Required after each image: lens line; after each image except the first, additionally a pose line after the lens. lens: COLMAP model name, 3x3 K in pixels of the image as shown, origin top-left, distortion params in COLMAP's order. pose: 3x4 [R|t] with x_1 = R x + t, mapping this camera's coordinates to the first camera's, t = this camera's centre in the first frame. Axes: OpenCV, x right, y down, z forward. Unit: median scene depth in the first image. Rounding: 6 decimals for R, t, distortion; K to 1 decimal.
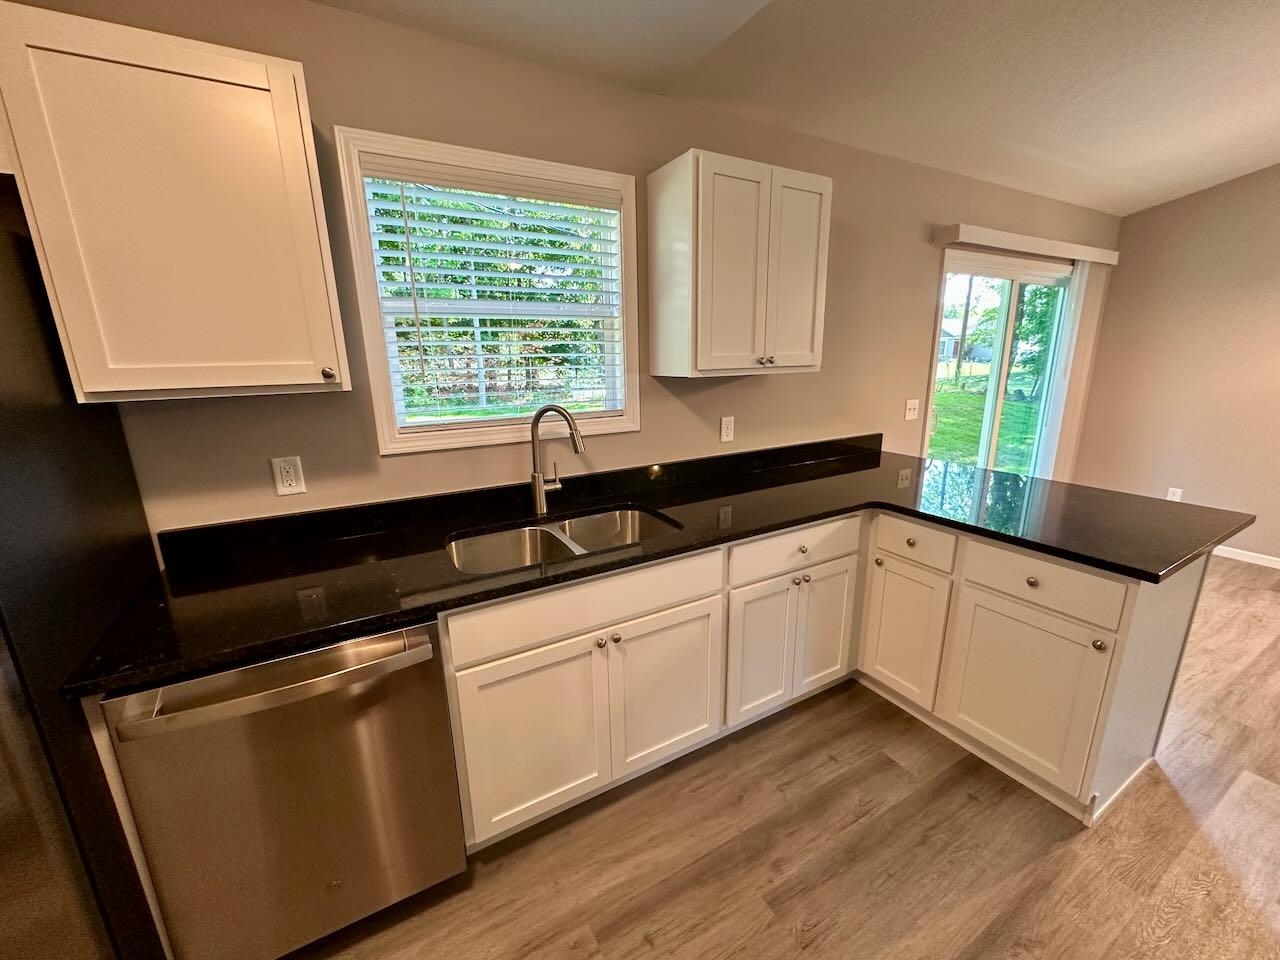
lens RADIAL K [[512.7, 0, 640.3], [0, 512.7, 474.2], [0, 0, 1]] dist [-0.001825, 0.000796]
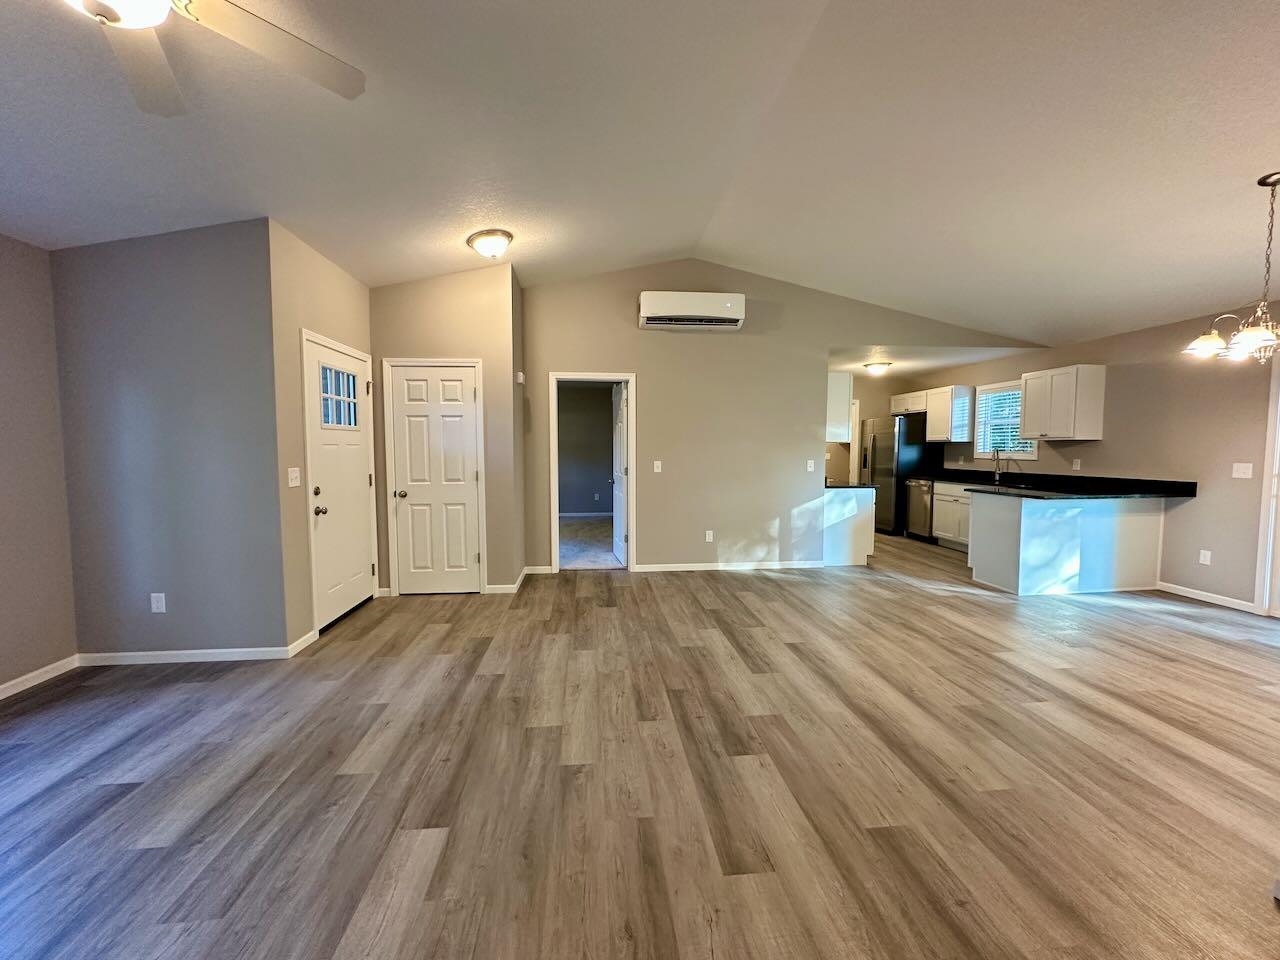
lens RADIAL K [[512.7, 0, 643.6], [0, 512.7, 478.2], [0, 0, 1]] dist [-0.001825, 0.000796]
pose [[-0.399386, 0.069740, -0.914127, 4.524187], [-0.205549, 0.964906, 0.163420, -0.008506], [0.893443, 0.253166, -0.371034, 0.211812]]
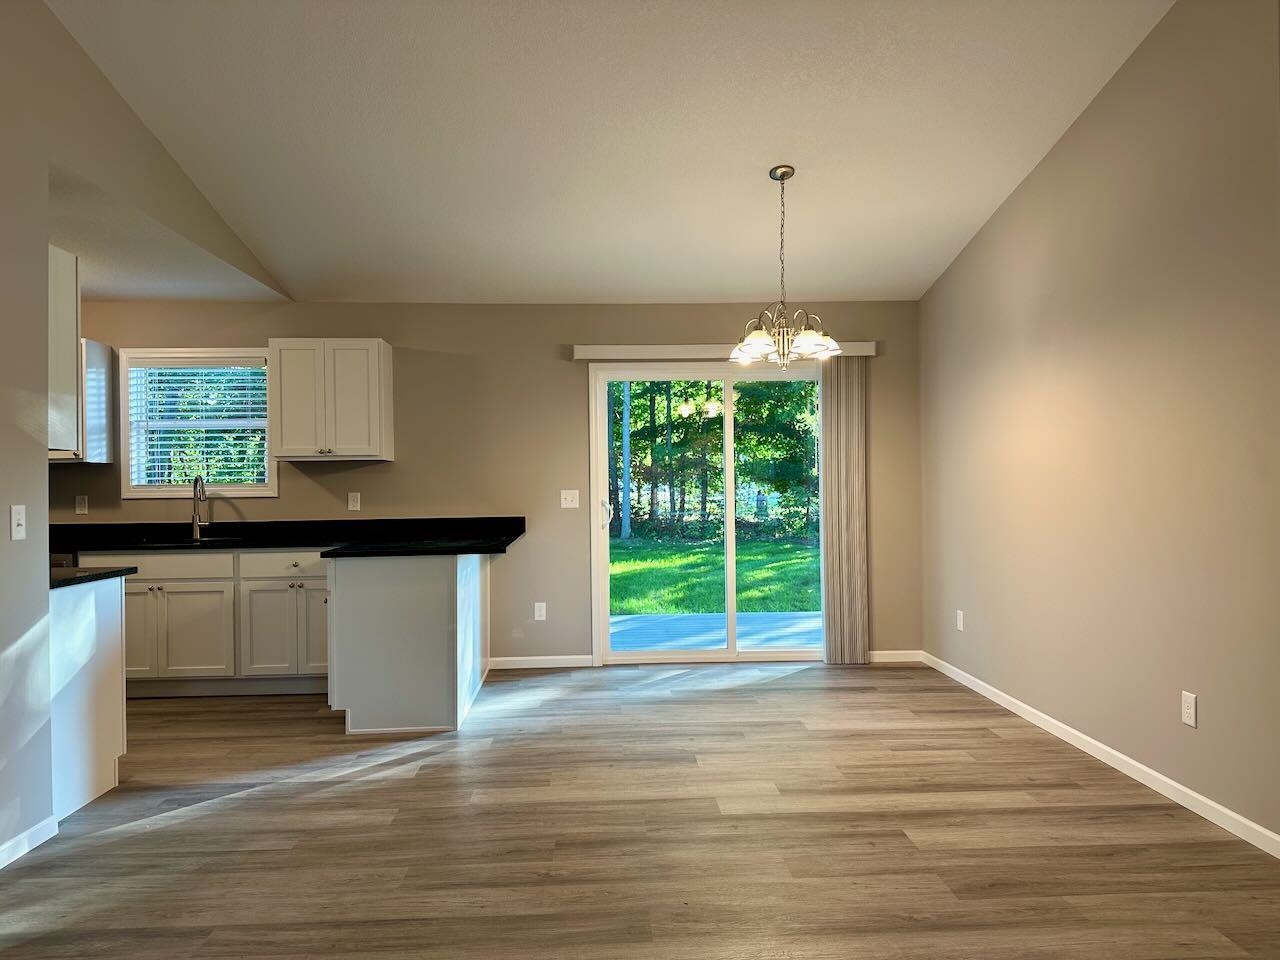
lens RADIAL K [[900.0, 0, 635.6], [0, 900.0, 482.3], [0, 0, 1]] dist [0.036354, -0.045449]
pose [[0.889500, 0.003601, -0.456921, 2.940386], [-0.106596, 0.974014, -0.199837, 0.401317], [0.444327, 0.226461, 0.866769, -1.182988]]
